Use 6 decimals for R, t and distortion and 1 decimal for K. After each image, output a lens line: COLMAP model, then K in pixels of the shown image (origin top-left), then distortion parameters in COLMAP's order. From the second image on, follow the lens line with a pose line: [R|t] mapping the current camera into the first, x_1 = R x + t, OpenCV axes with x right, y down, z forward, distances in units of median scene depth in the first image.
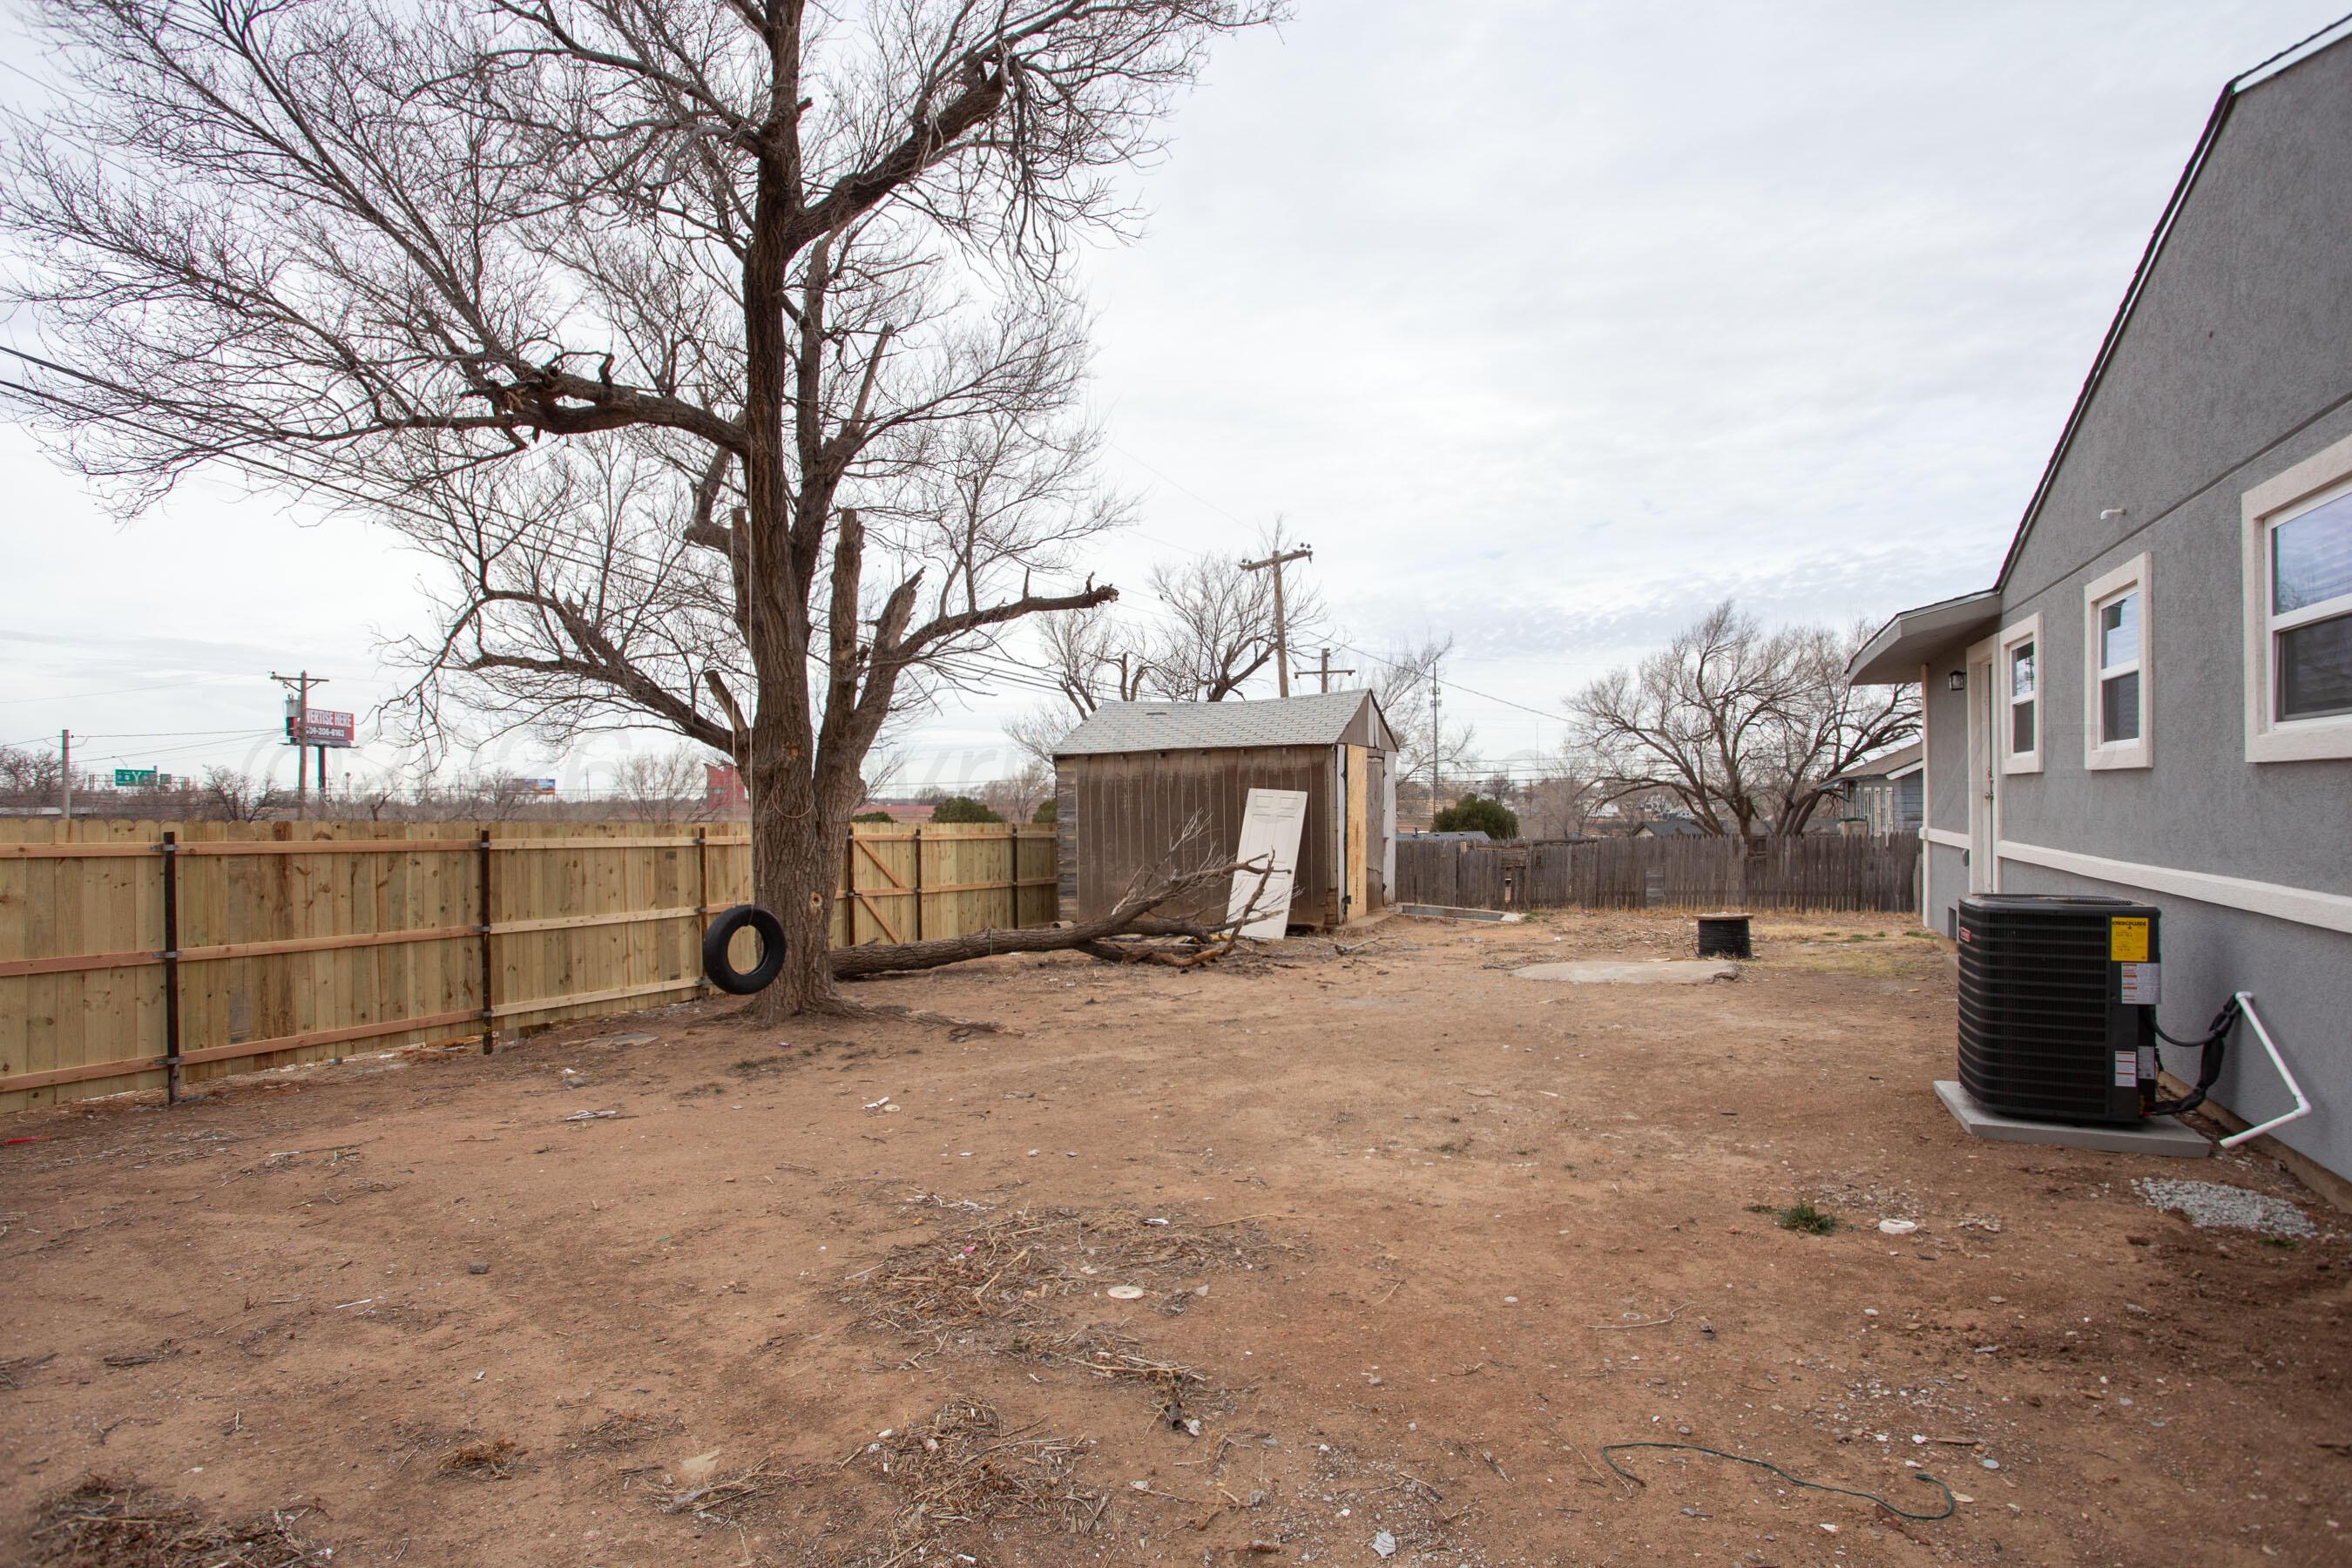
lens RADIAL K [[1181.7, 0, 1173.0], [0, 1181.7, 789.6], [0, 0, 1]] dist [-0.047457, 0.014791]
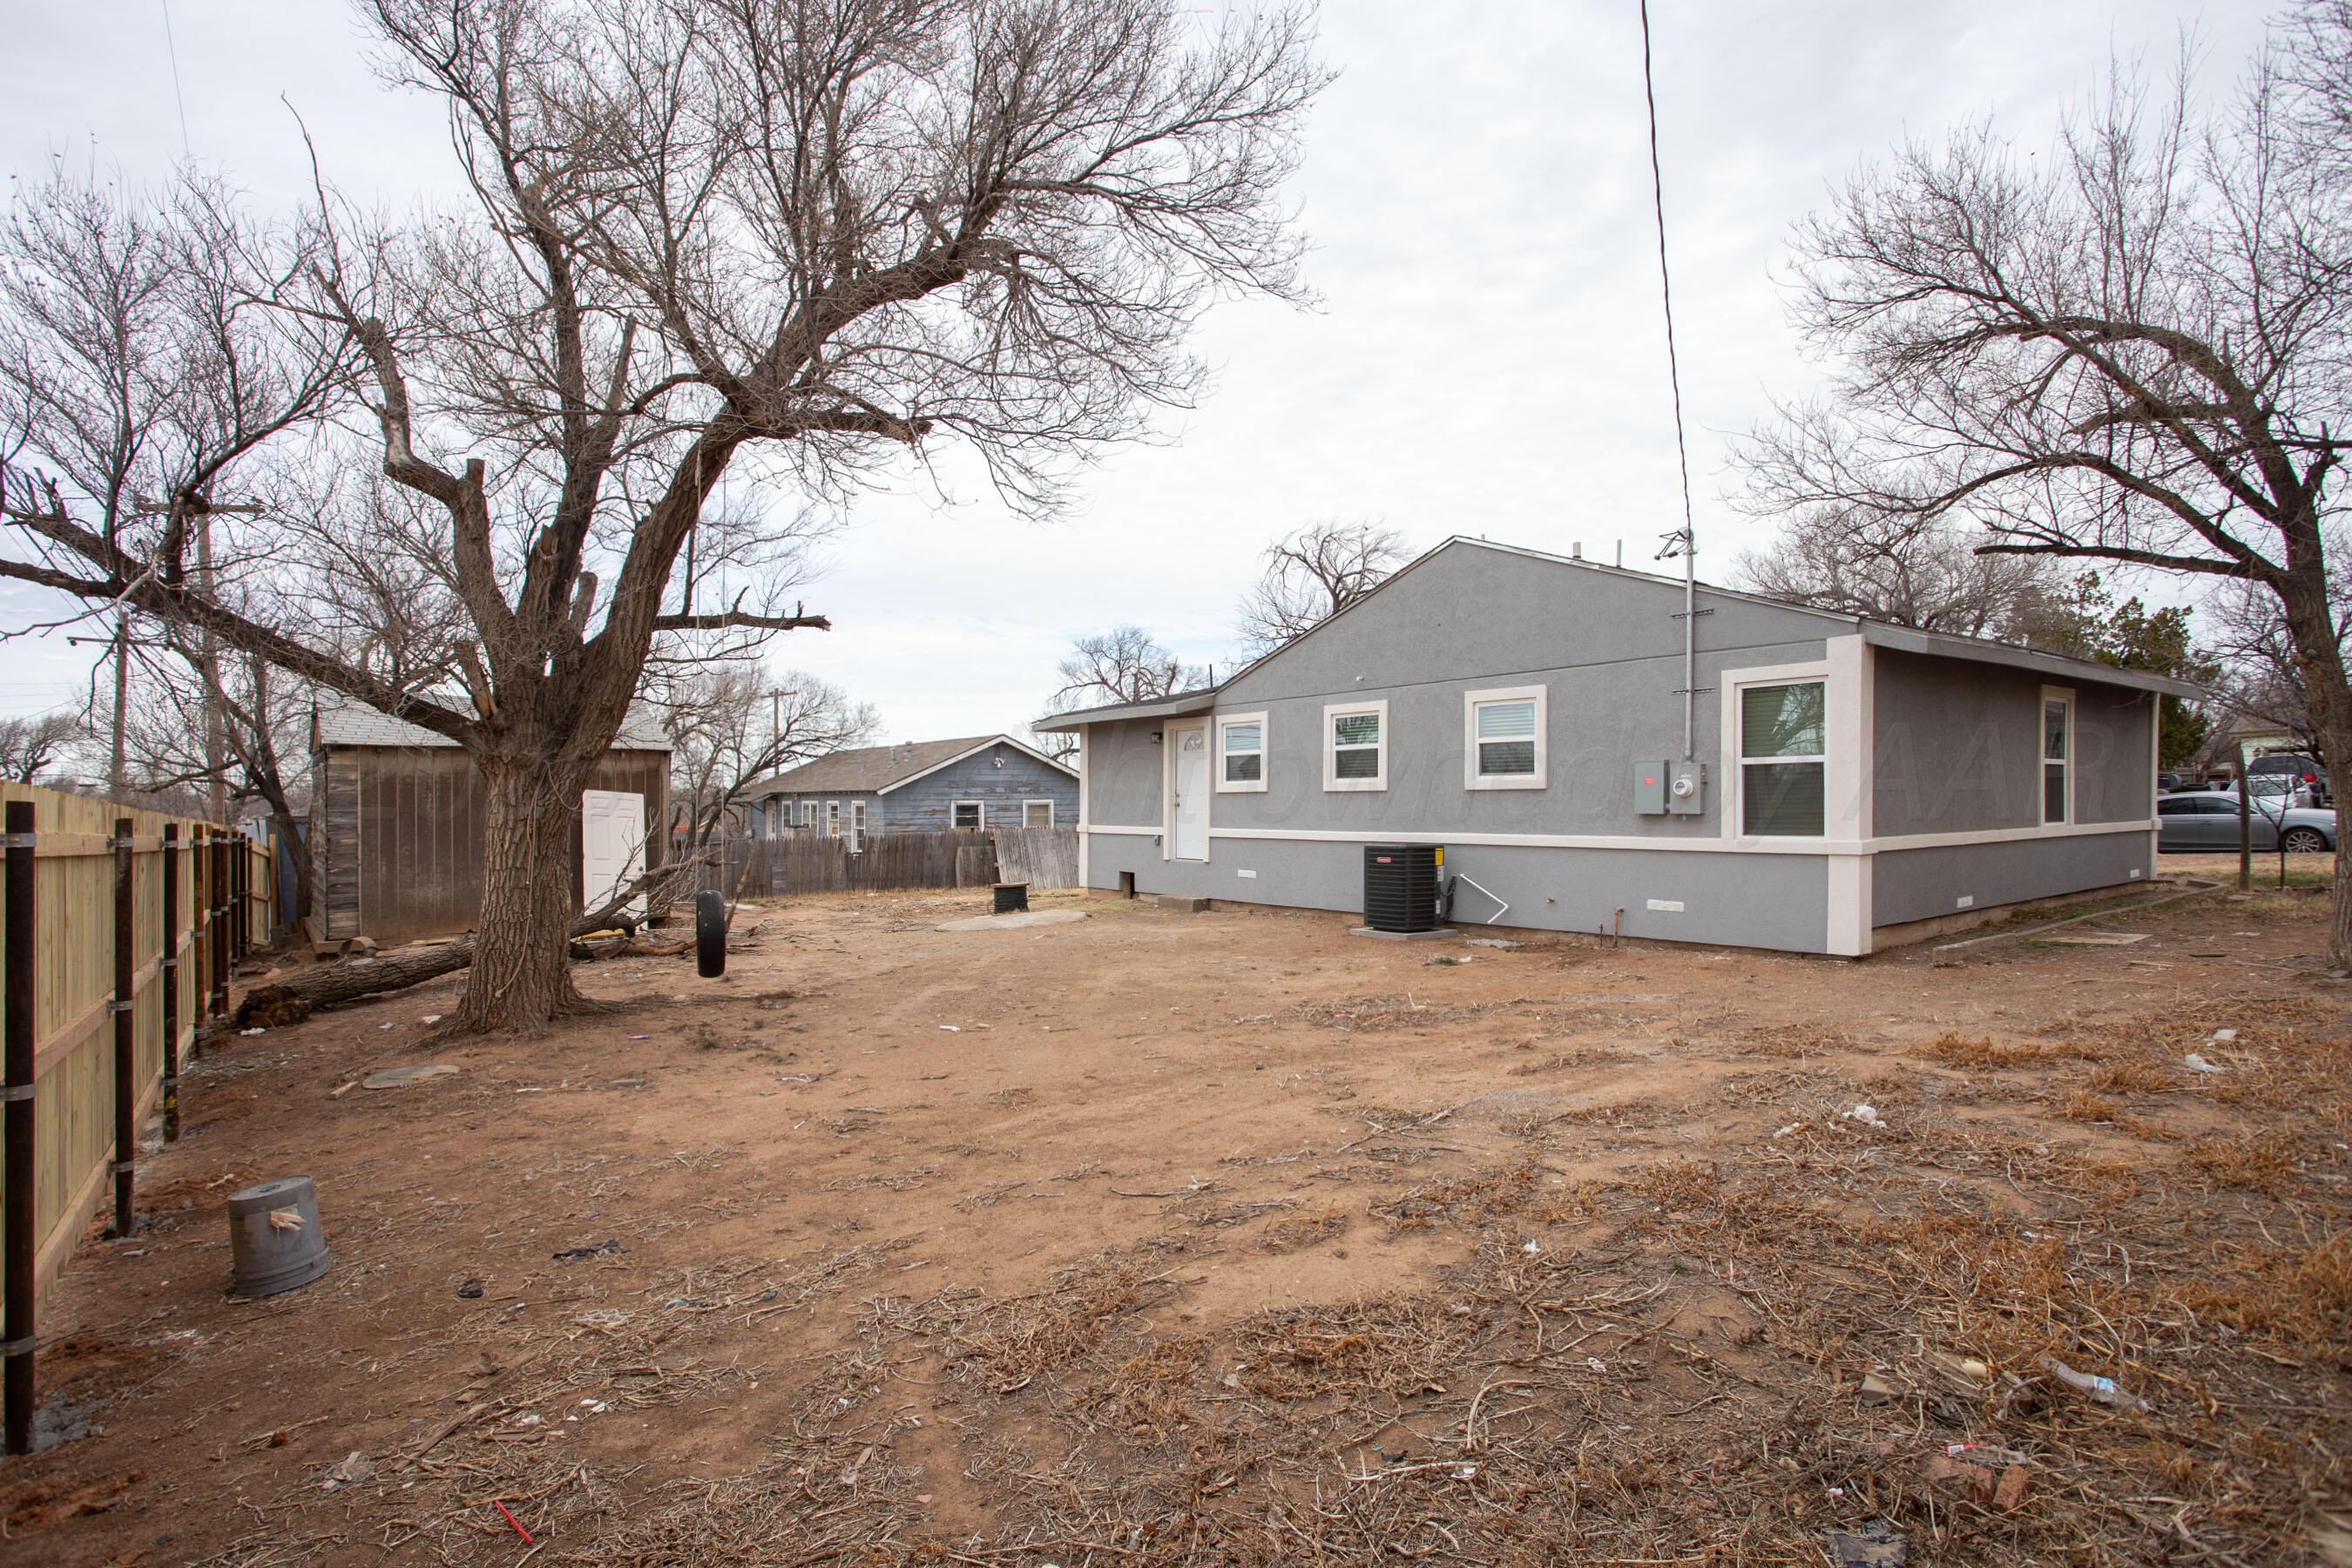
lens RADIAL K [[1181.7, 0, 1165.0], [0, 1181.7, 804.1], [0, 0, 1]] dist [-0.047457, 0.014791]
pose [[0.489485, 0.012388, 0.871924, -0.878785], [-0.013132, 0.999890, -0.006835, 0.018618], [-0.871913, -0.008104, 0.489594, 0.115347]]
